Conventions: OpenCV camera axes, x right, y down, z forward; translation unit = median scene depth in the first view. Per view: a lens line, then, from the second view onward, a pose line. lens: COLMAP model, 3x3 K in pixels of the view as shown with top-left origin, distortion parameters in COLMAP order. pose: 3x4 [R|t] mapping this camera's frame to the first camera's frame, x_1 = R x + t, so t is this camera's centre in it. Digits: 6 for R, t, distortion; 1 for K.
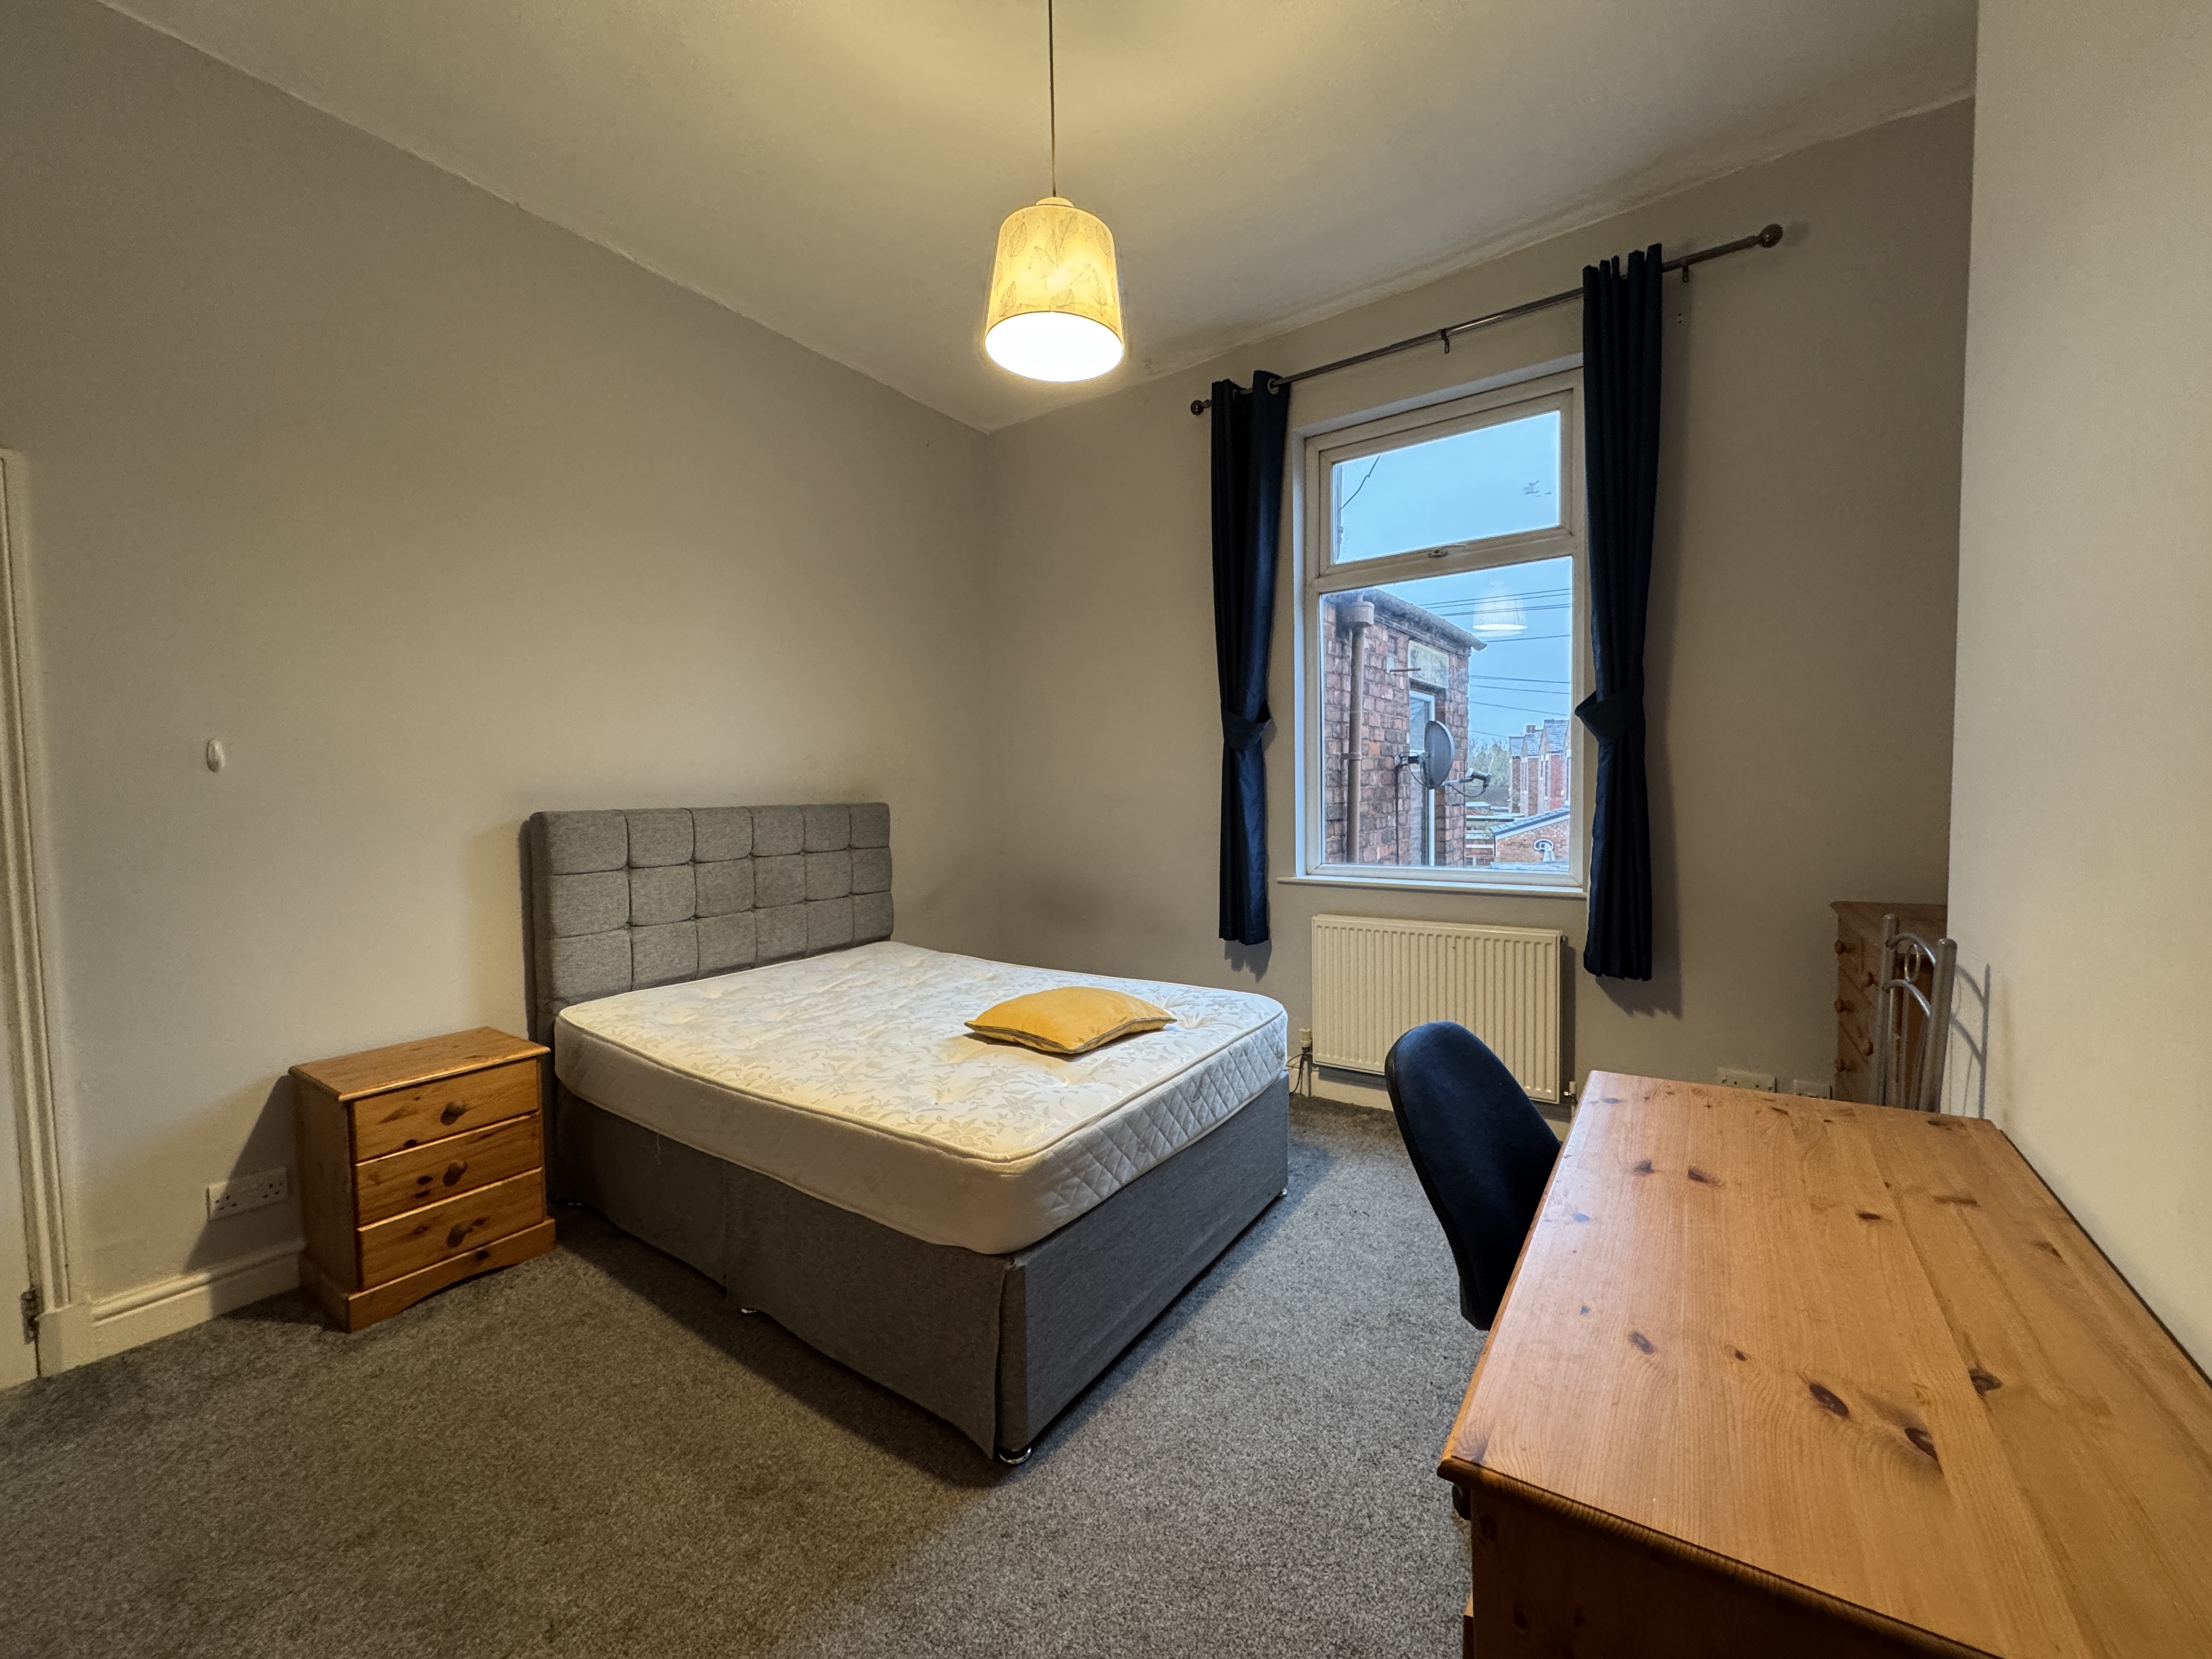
lens RADIAL K [[873.9, 0, 1106.3], [0, 873.9, 831.1], [0, 0, 1]] dist [-0.001316, -0.000309]
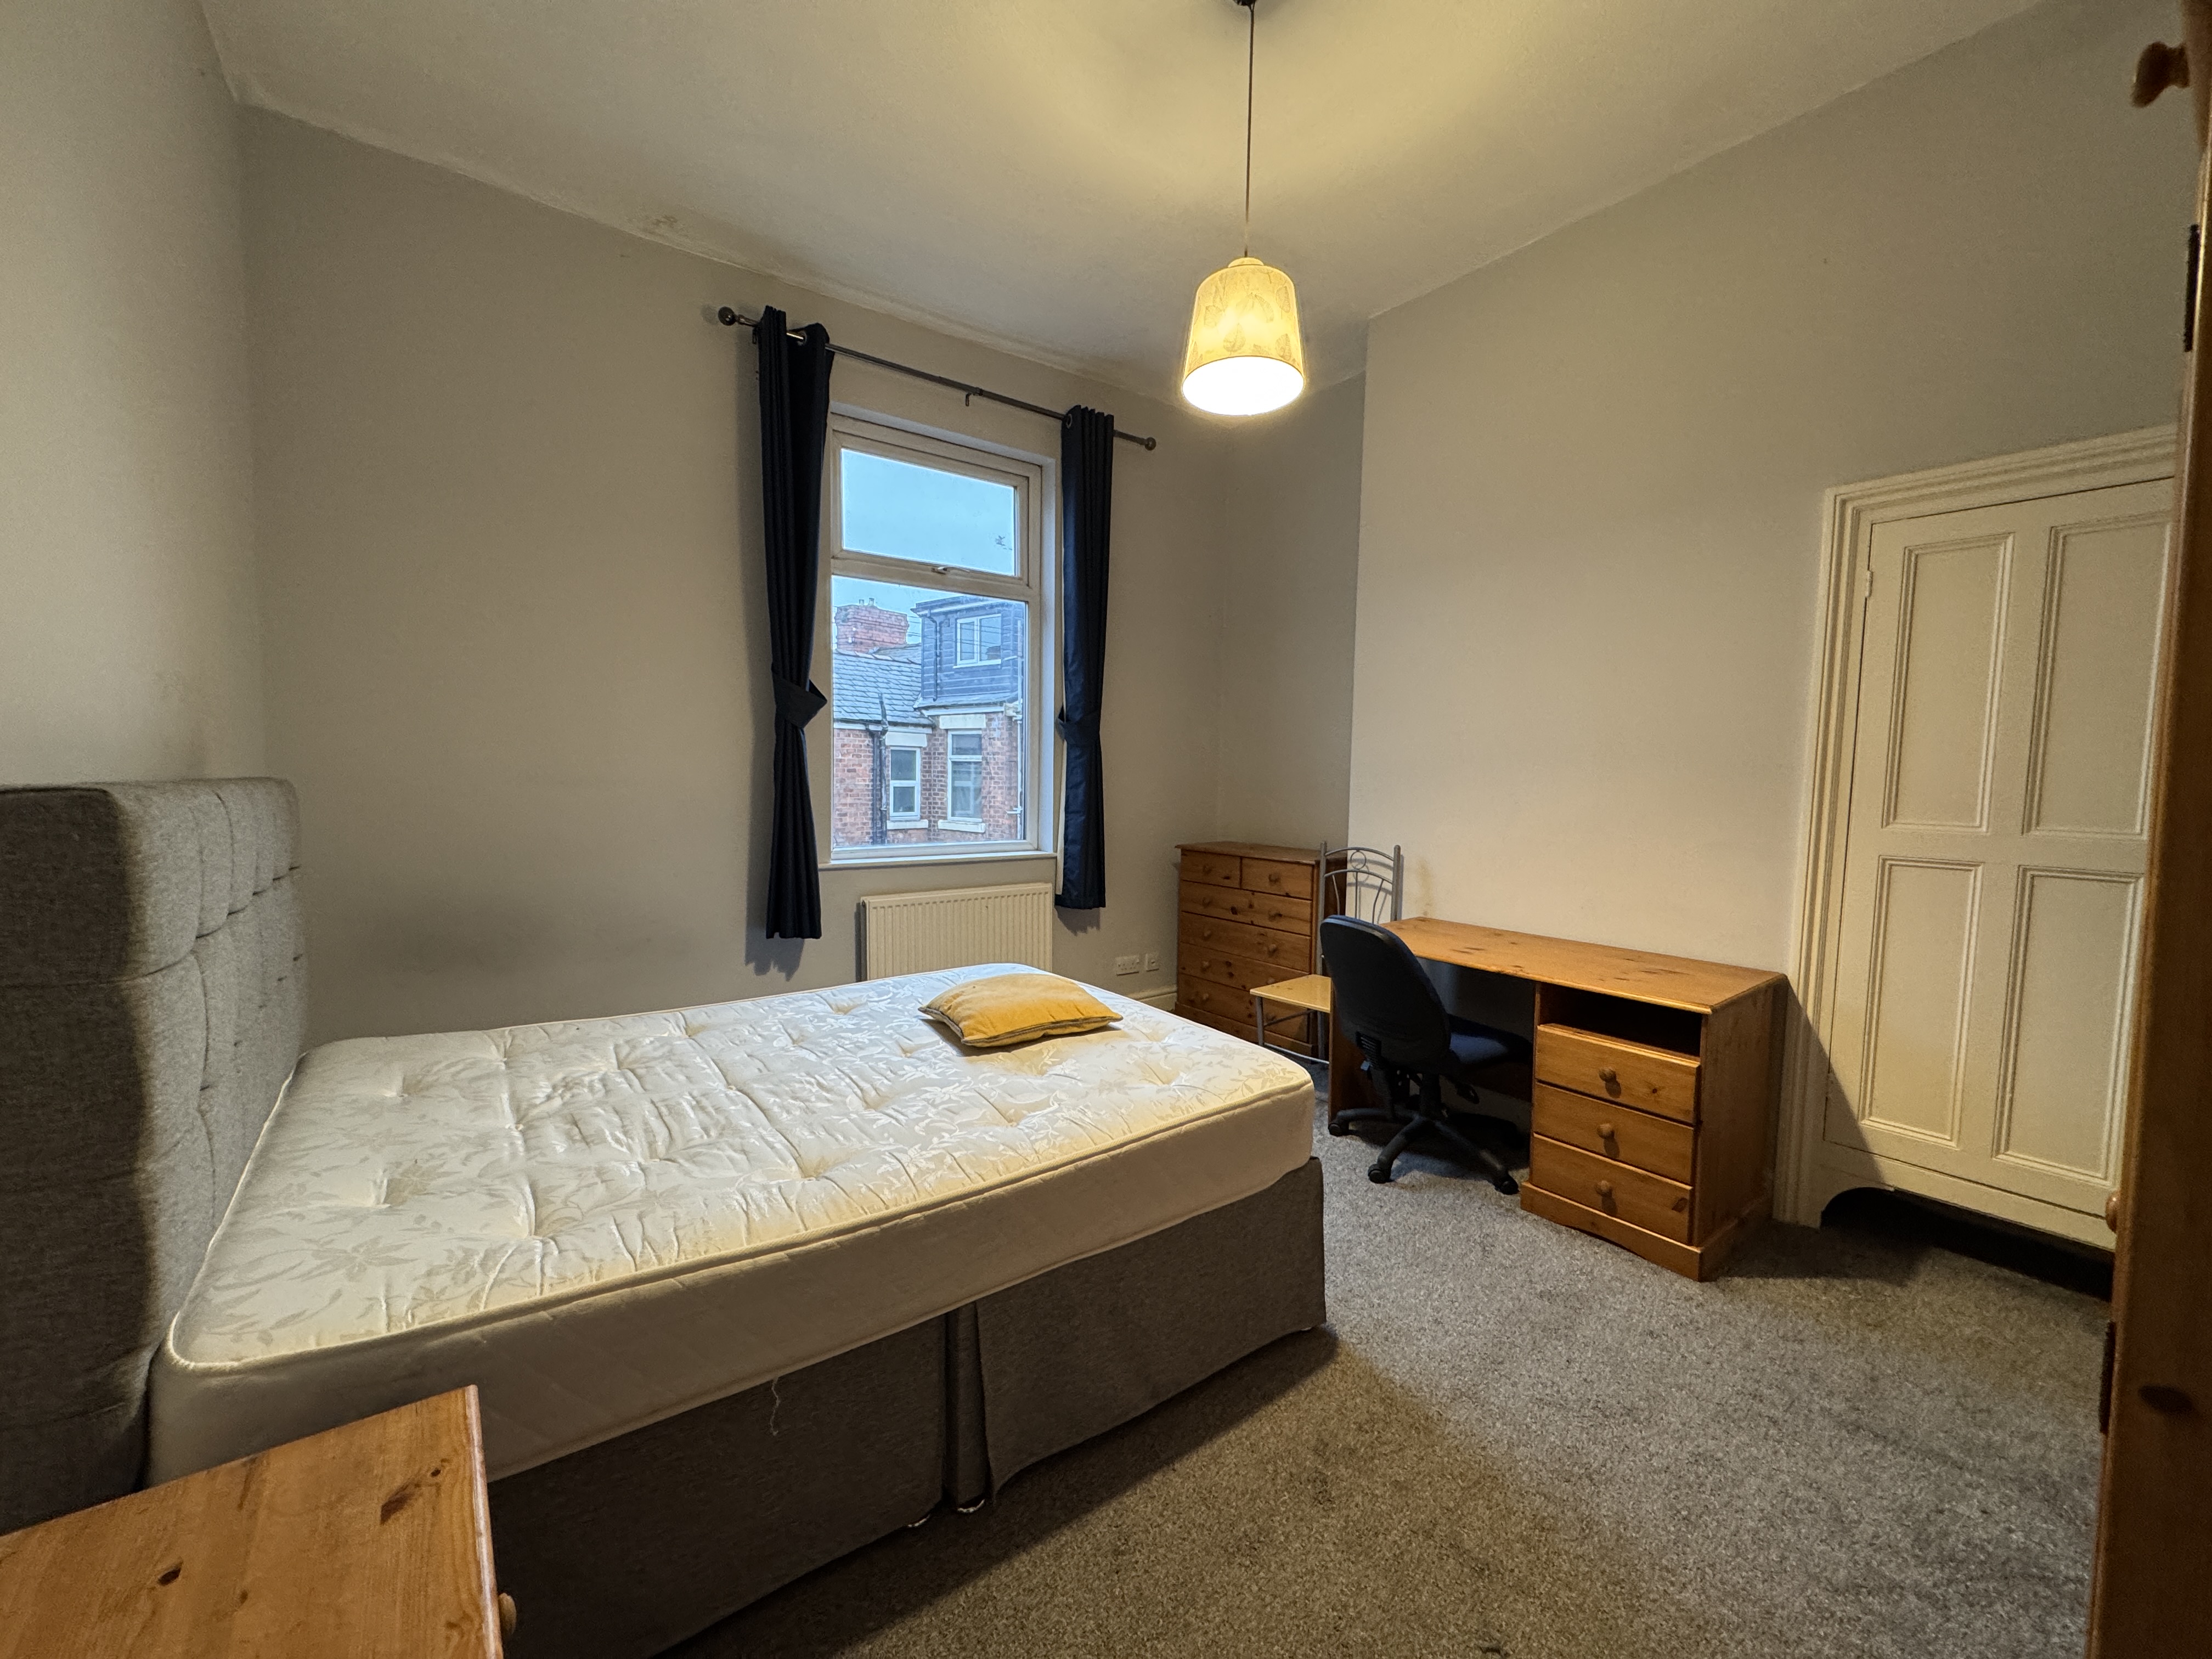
lens RADIAL K [[873.9, 0, 1103.7], [0, 873.9, 833.4], [0, 0, 1]] dist [-0.001316, -0.000309]
pose [[0.320103, -0.041536, 0.946472, -0.736900], [0.030229, 0.998978, 0.033617, -0.004649], [-0.946900, 0.017850, 0.321032, 0.486630]]
